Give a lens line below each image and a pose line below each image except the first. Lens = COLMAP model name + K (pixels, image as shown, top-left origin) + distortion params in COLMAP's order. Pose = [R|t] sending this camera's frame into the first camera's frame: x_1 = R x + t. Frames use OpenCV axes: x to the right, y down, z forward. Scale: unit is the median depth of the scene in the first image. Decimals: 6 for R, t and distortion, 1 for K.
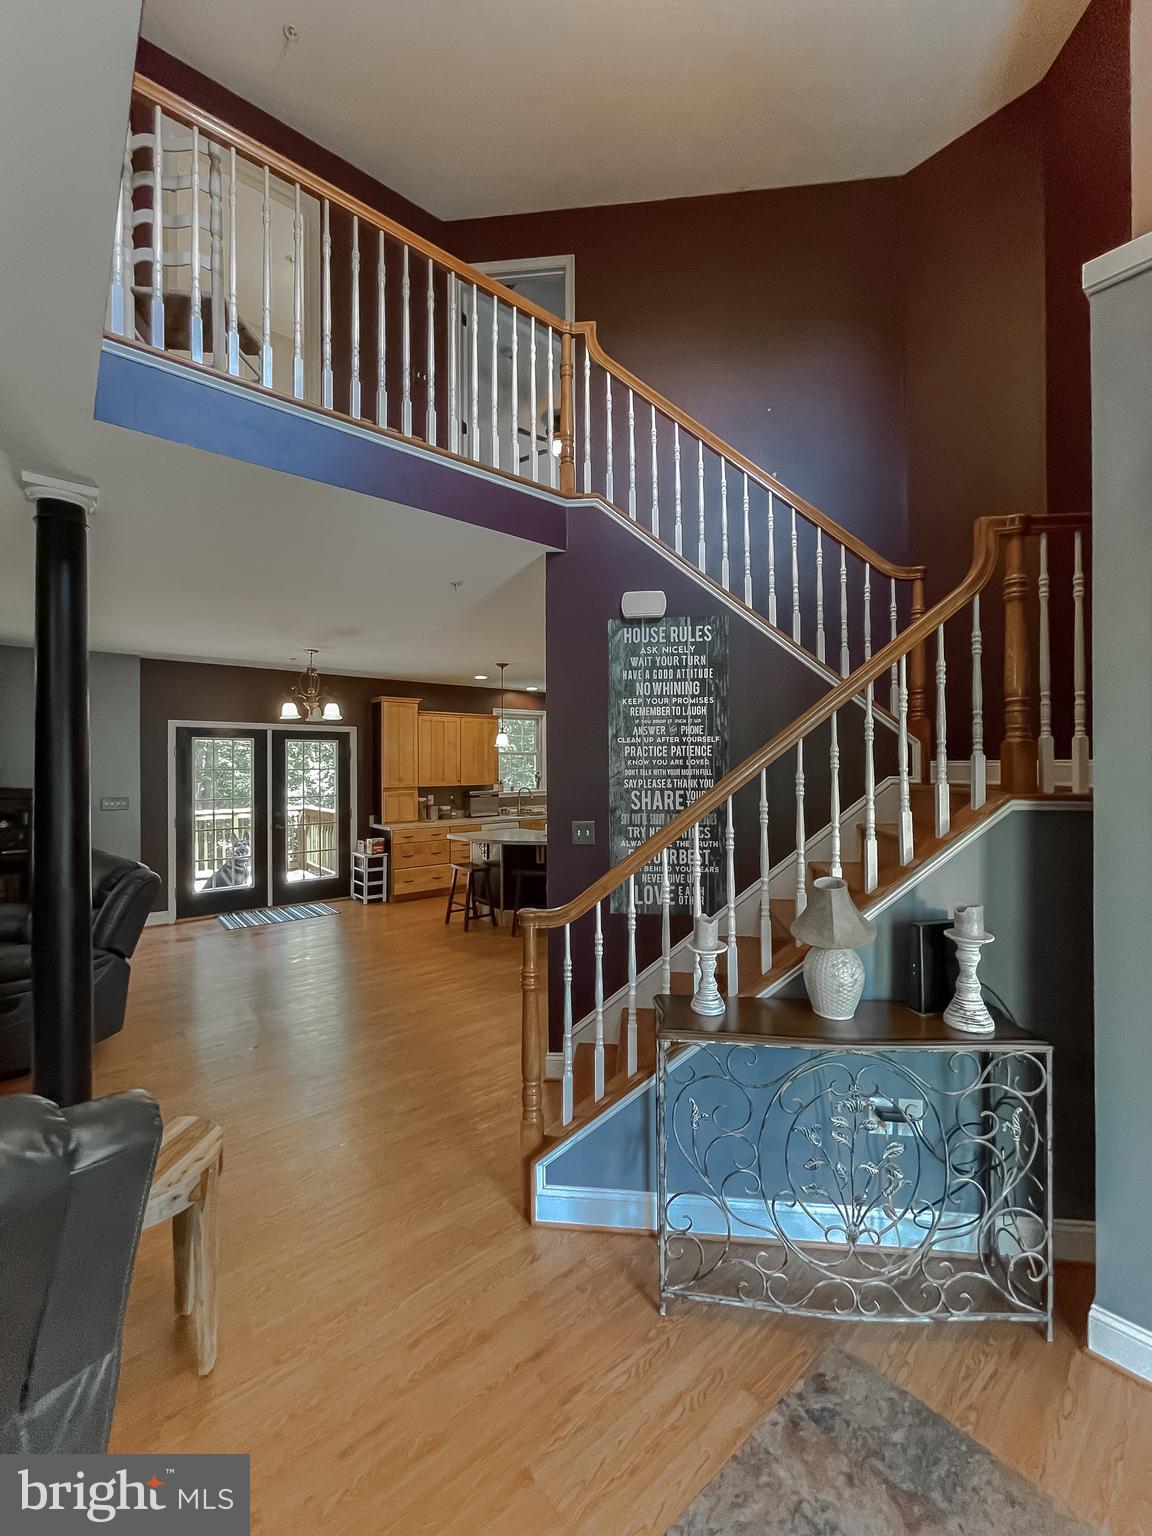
lens RADIAL K [[627.0, 0, 579.3], [0, 627.0, 763.9], [0, 0, 1]] dist [-0.000362, 0.000156]
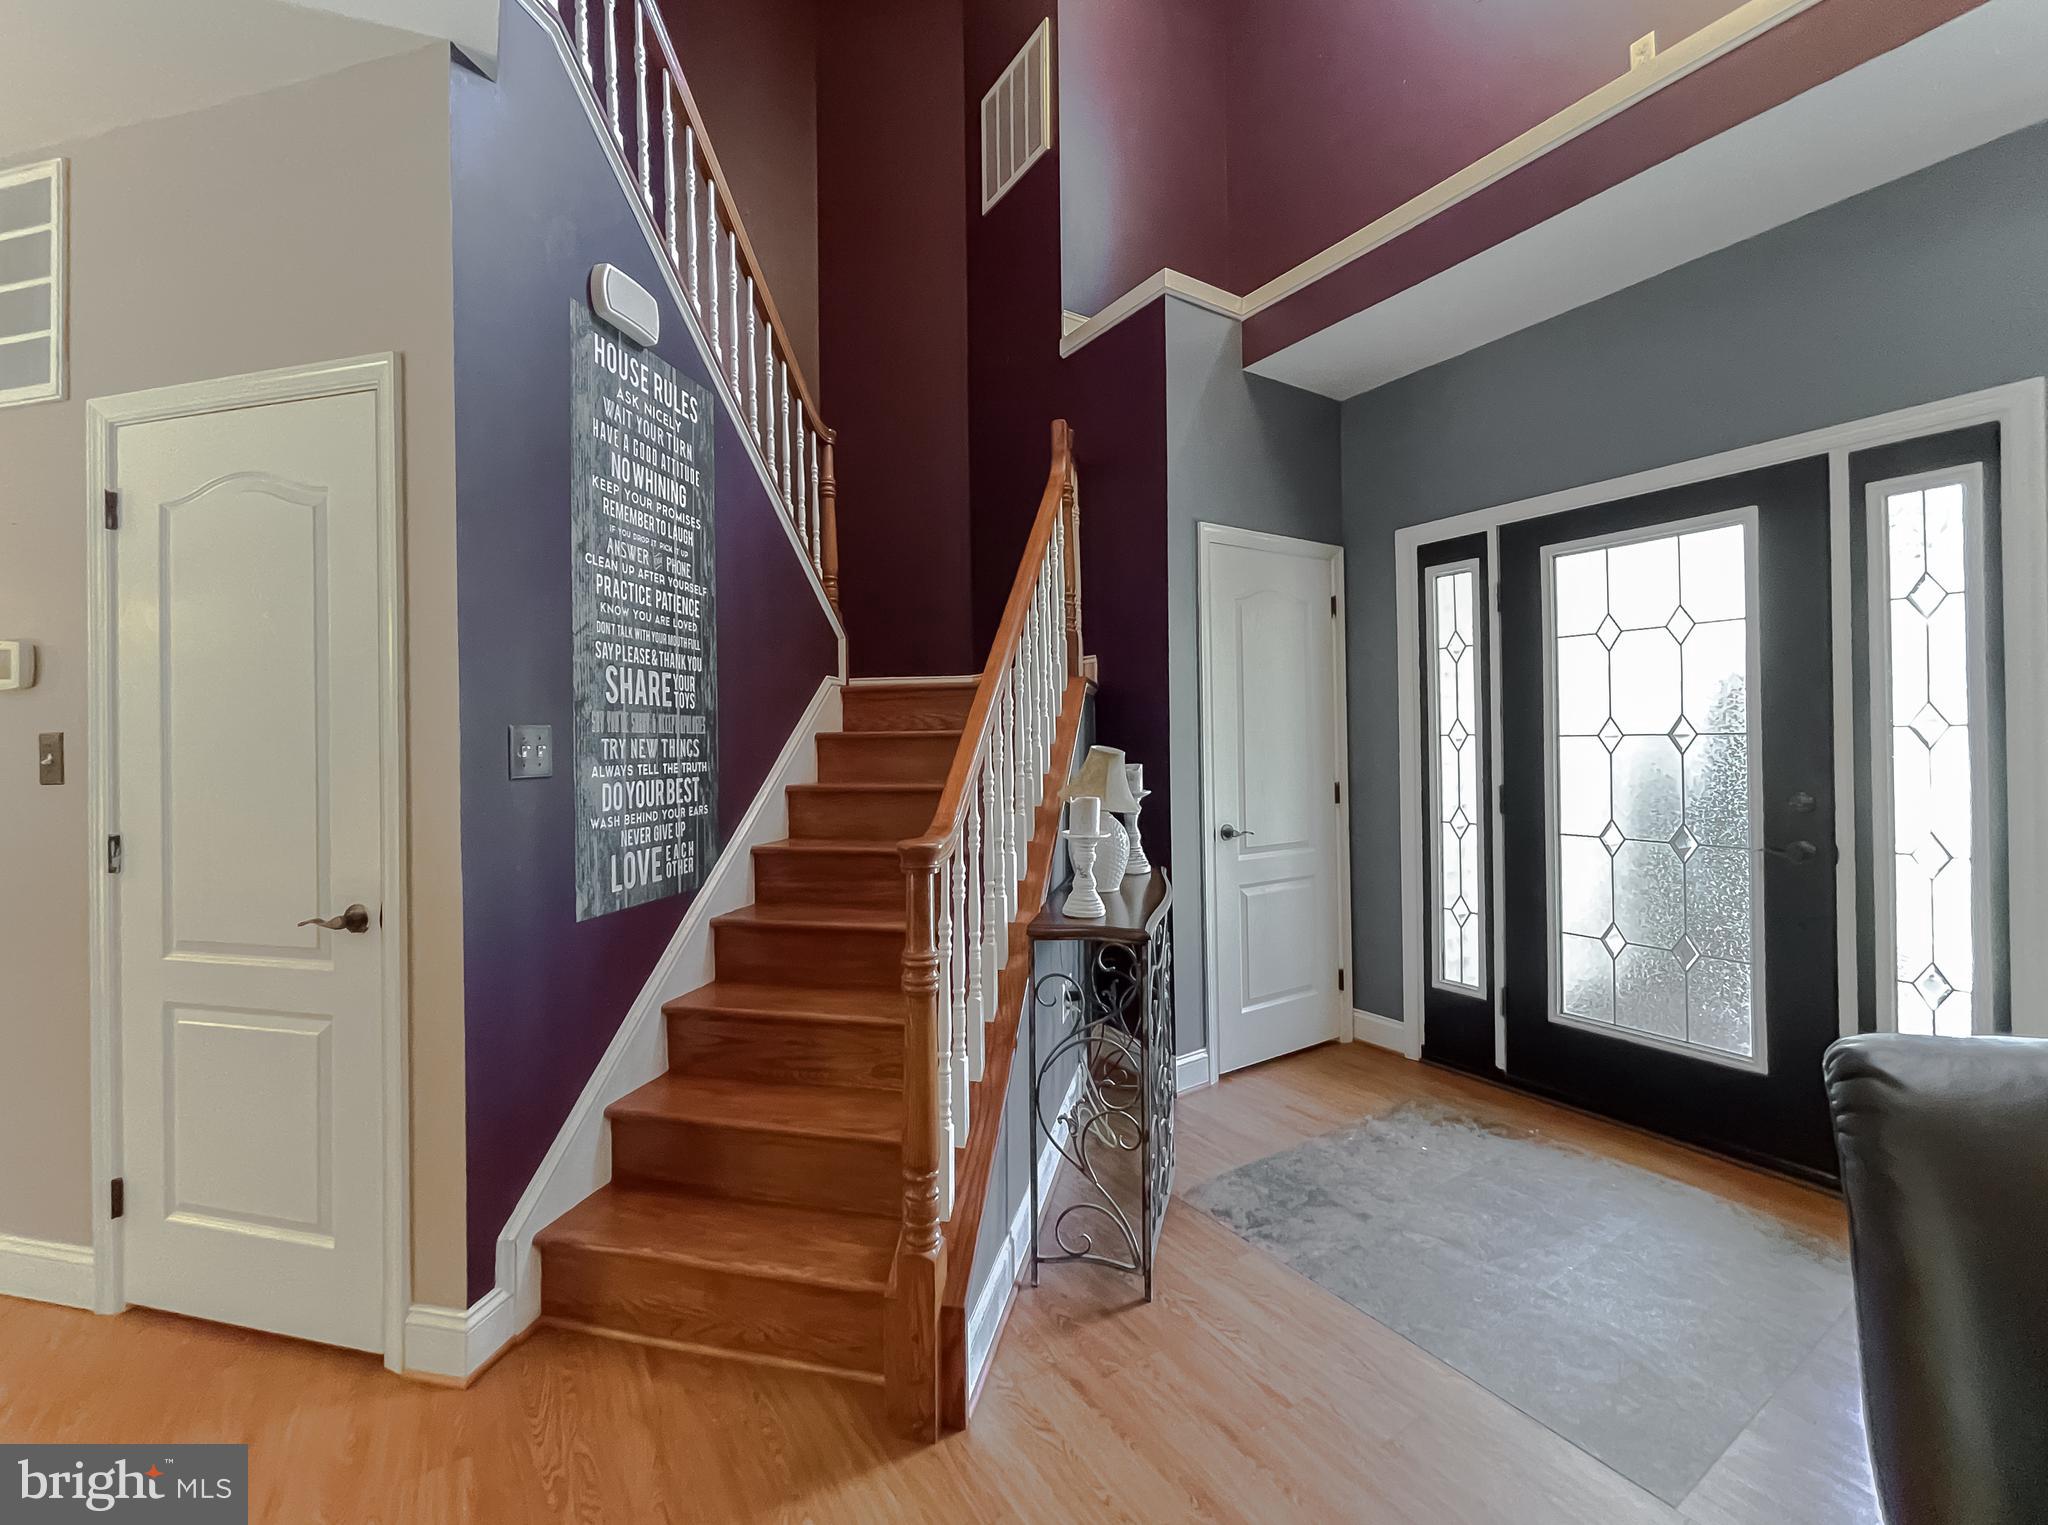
lens RADIAL K [[854.2, 0, 1024.3], [0, 854.2, 741.1], [0, 0, 1]] dist [-0.002589, 0.000524]
pose [[0.124660, 0.007367, 0.992172, -0.545721], [0.013679, 0.999865, -0.009143, 0.113680], [-0.992105, 0.014712, 0.124543, 0.589950]]
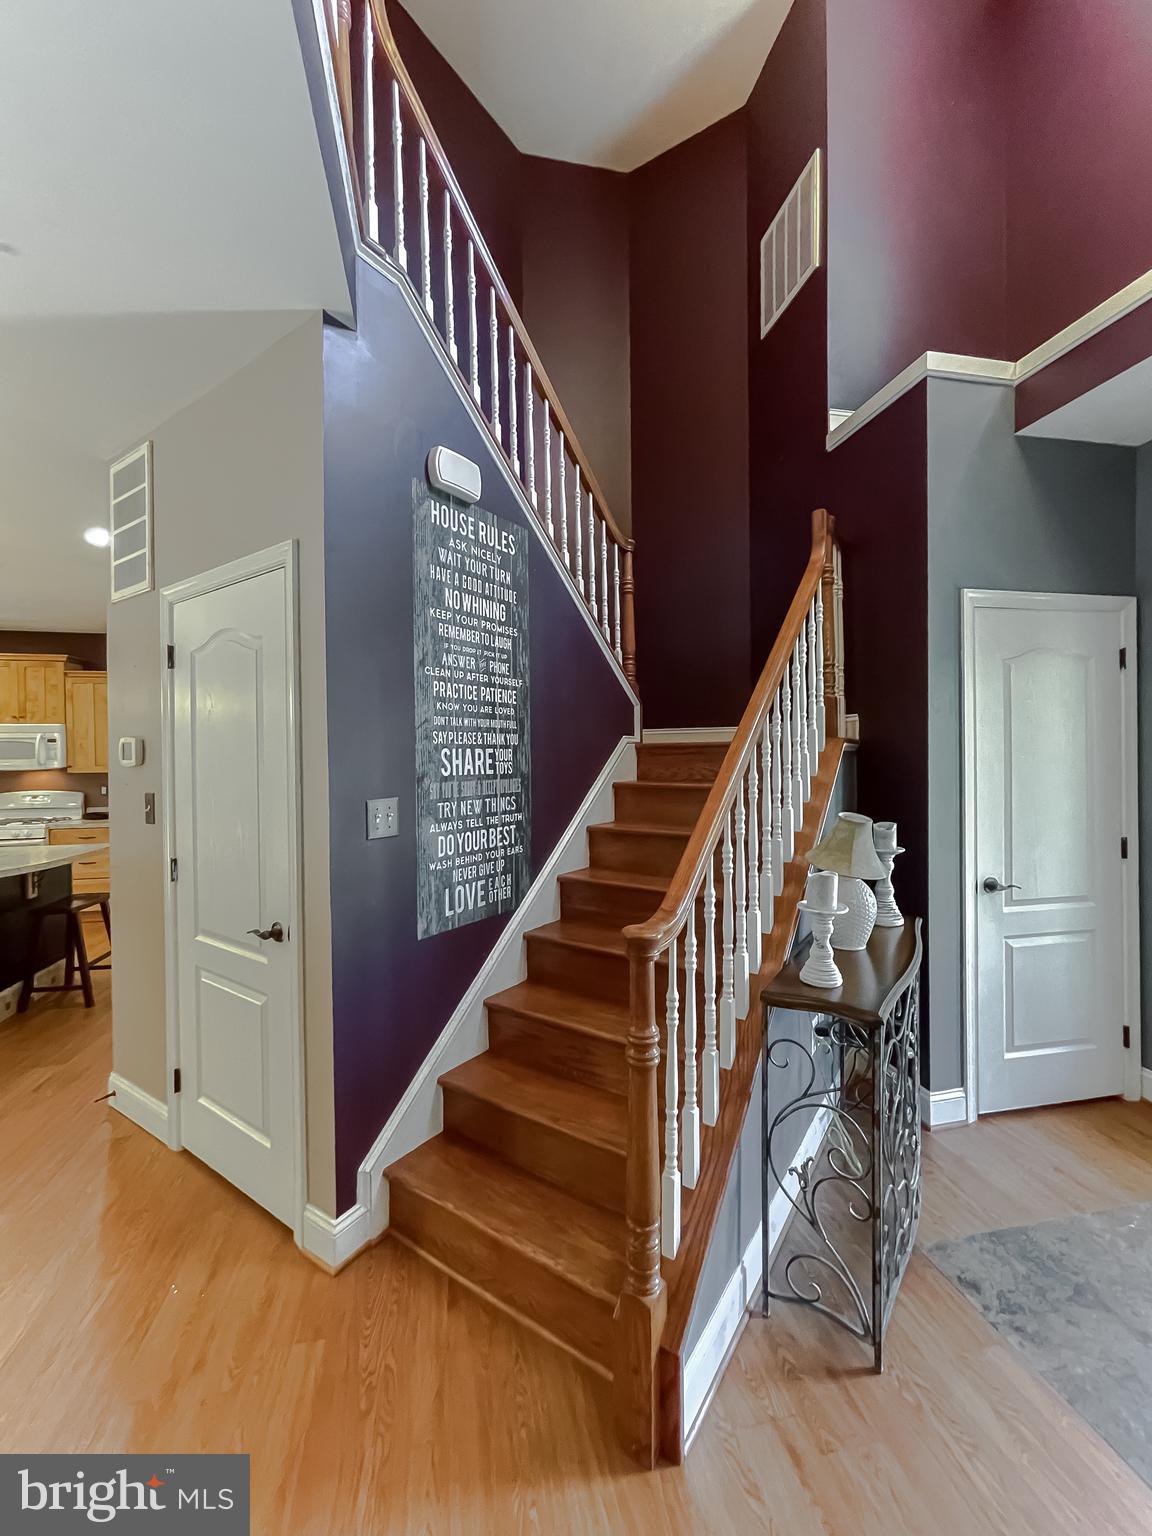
lens RADIAL K [[630.6, 0, 574.4], [0, 630.6, 763.1], [0, 0, 1]] dist [0.000130, 0.000348]
pose [[0.480050, -0.009125, 0.877194, -0.437795], [0.007963, 0.999950, 0.006044, 0.055806], [-0.877205, 0.004084, 0.480099, 0.554858]]
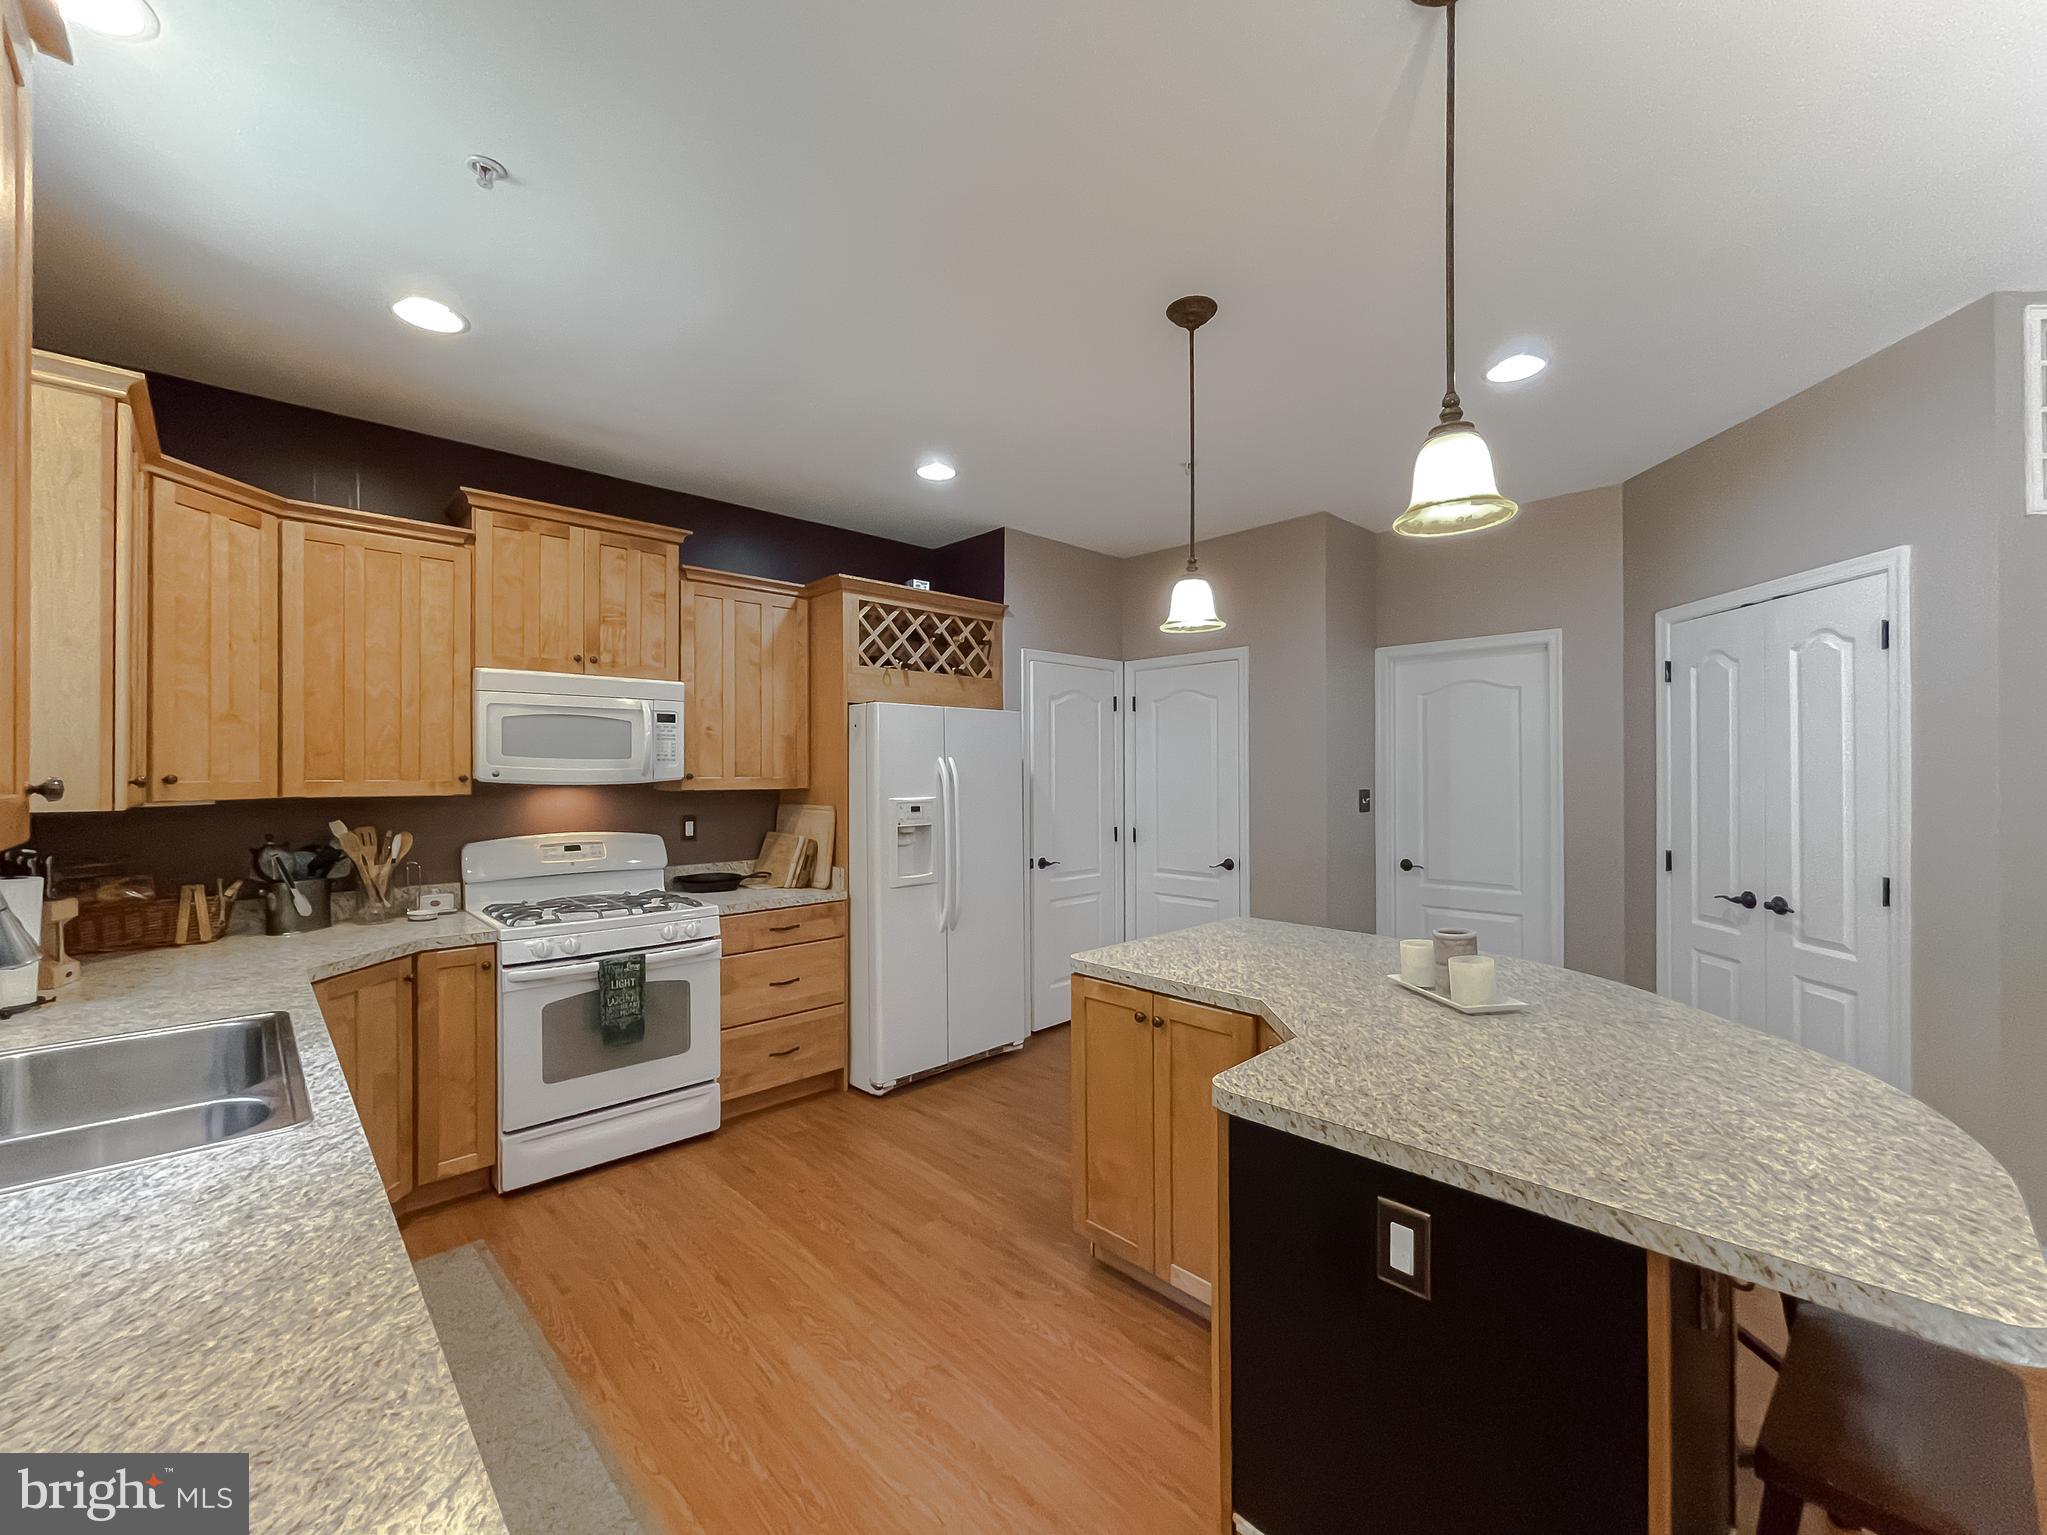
lens RADIAL K [[840.4, 0, 1015.8], [0, 840.4, 771.0], [0, 0, 1]] dist [0.000130, 0.000348]
pose [[-0.050400, 0.006832, 0.998706, -0.668659], [0.002513, 0.999974, -0.006714, 0.066505], [-0.998726, 0.002172, -0.050416, 2.364826]]
